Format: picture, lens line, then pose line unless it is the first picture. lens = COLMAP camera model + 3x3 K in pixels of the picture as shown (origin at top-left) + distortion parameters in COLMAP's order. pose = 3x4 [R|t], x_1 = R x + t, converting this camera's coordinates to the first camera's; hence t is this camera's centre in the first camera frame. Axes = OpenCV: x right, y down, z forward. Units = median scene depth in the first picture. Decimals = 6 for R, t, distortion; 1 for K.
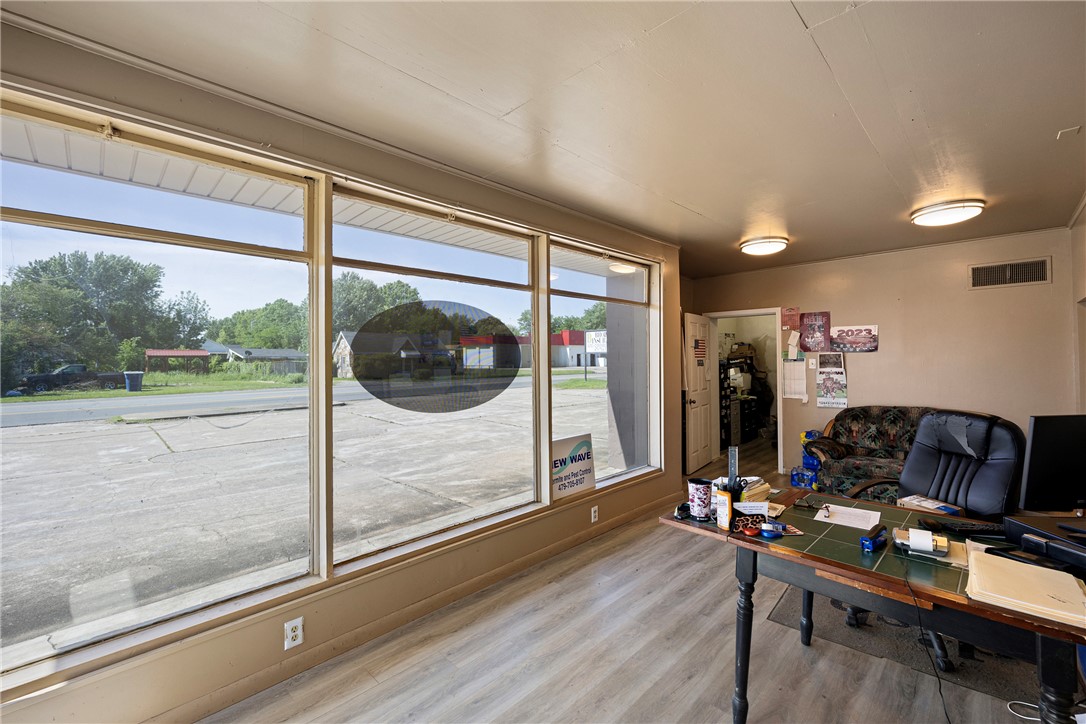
lens RADIAL K [[440.2, 0, 545.6], [0, 440.2, 356.5], [0, 0, 1]] dist [-0.000579, -0.000267]
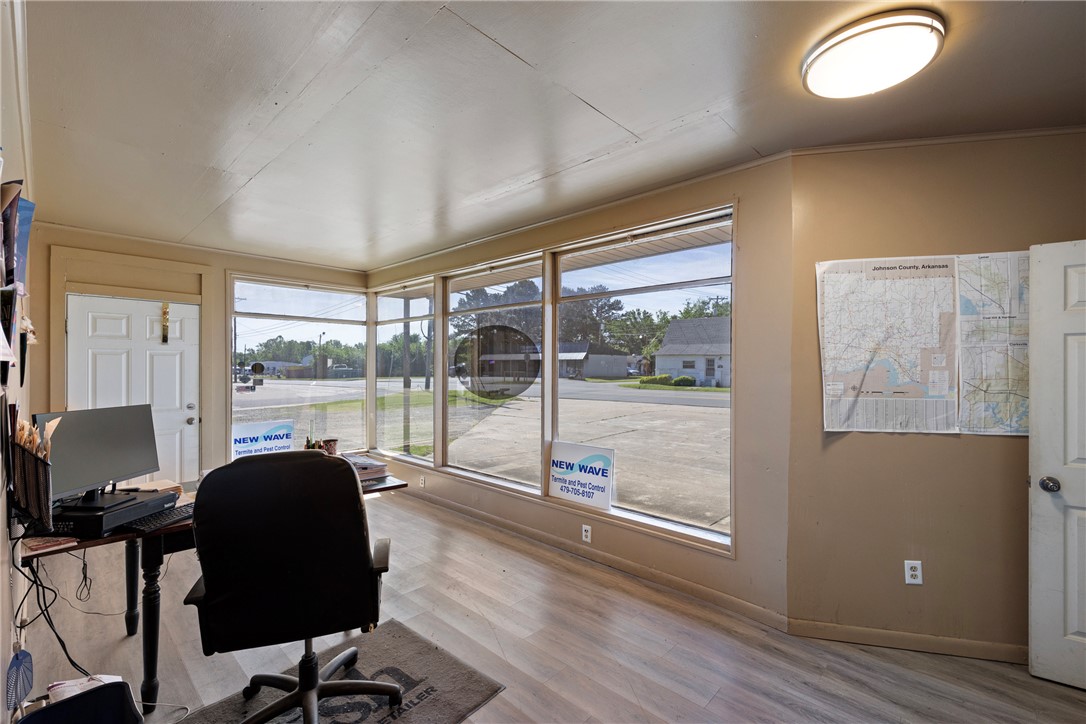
lens RADIAL K [[472.0, 0, 557.0], [0, 472.0, 365.0], [0, 0, 1]] dist [-0.000301, -0.000073]
pose [[0.047071, 0.007648, -0.998862, 1.091592], [0.009036, 0.999927, 0.008082, -0.002160], [0.998851, -0.009406, 0.046998, 0.897086]]
